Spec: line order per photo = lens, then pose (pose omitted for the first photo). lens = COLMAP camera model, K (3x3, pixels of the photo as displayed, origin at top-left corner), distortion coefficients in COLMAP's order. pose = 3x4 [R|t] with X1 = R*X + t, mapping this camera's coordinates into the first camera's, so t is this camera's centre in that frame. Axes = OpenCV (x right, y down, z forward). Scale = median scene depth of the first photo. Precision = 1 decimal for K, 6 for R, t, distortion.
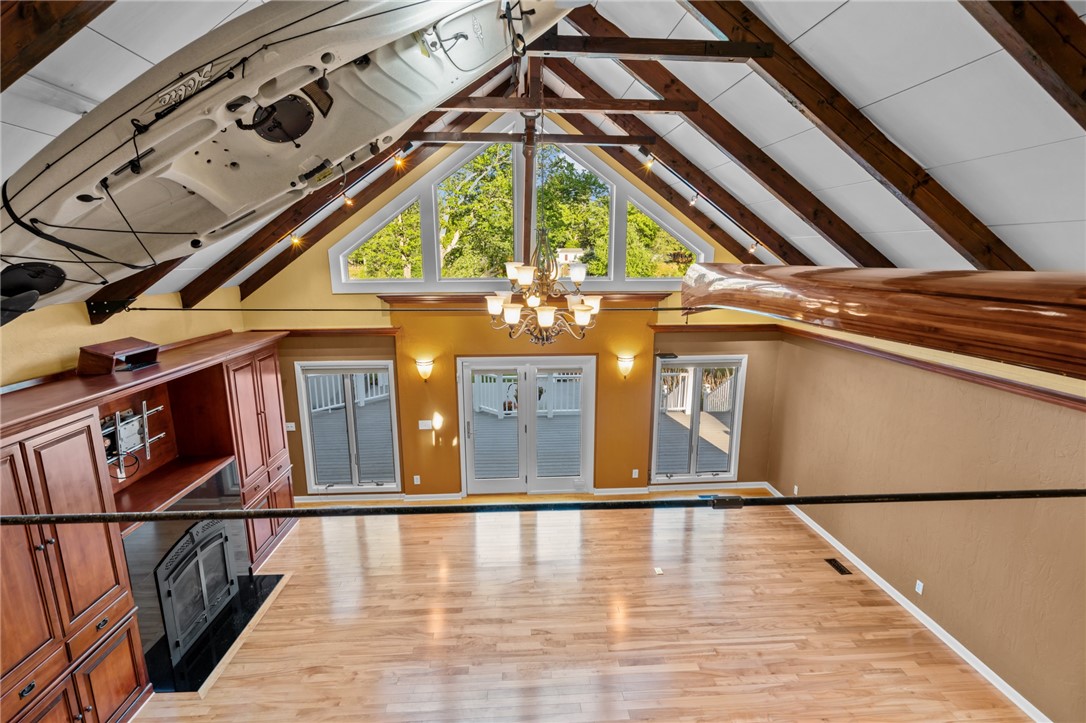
lens RADIAL K [[512.5, 0, 539.3], [0, 512.5, 363.8], [0, 0, 1]] dist [0.001882, 0.000658]
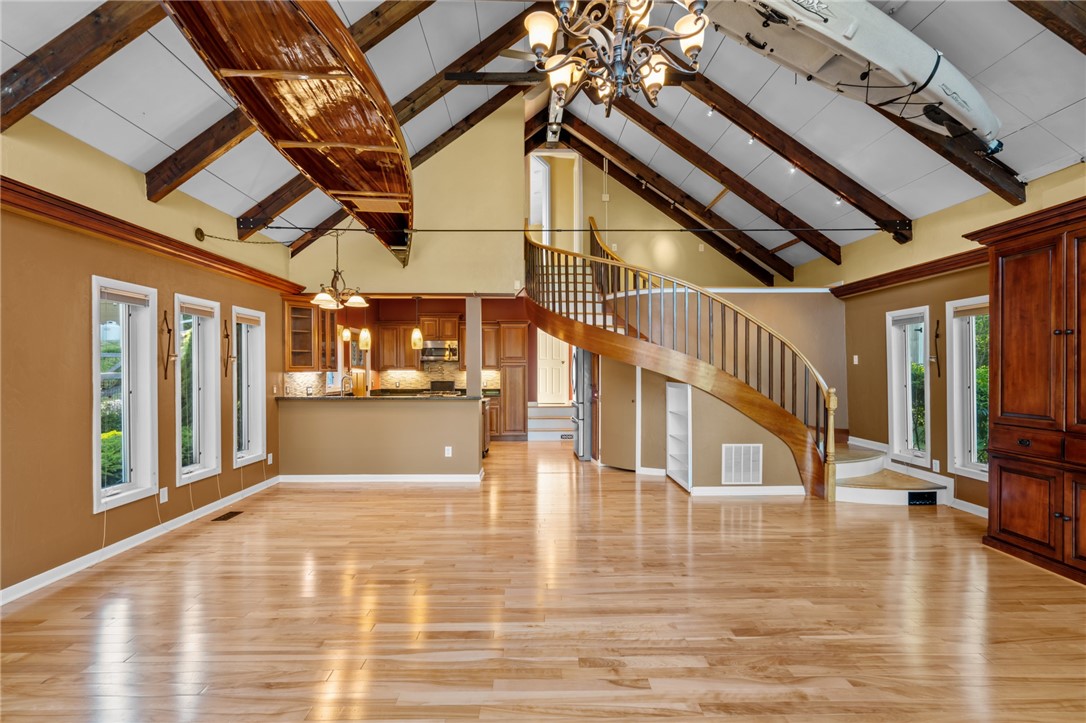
lens RADIAL K [[493.8, 0, 540.2], [0, 493.8, 367.9], [0, 0, 1]] dist [-0.003046, 0.000446]
pose [[-0.998877, 0.004162, 0.047194, 0.052452], [0.013468, 0.979985, 0.198615, 0.113854], [-0.045423, 0.199028, -0.978941, 1.156851]]
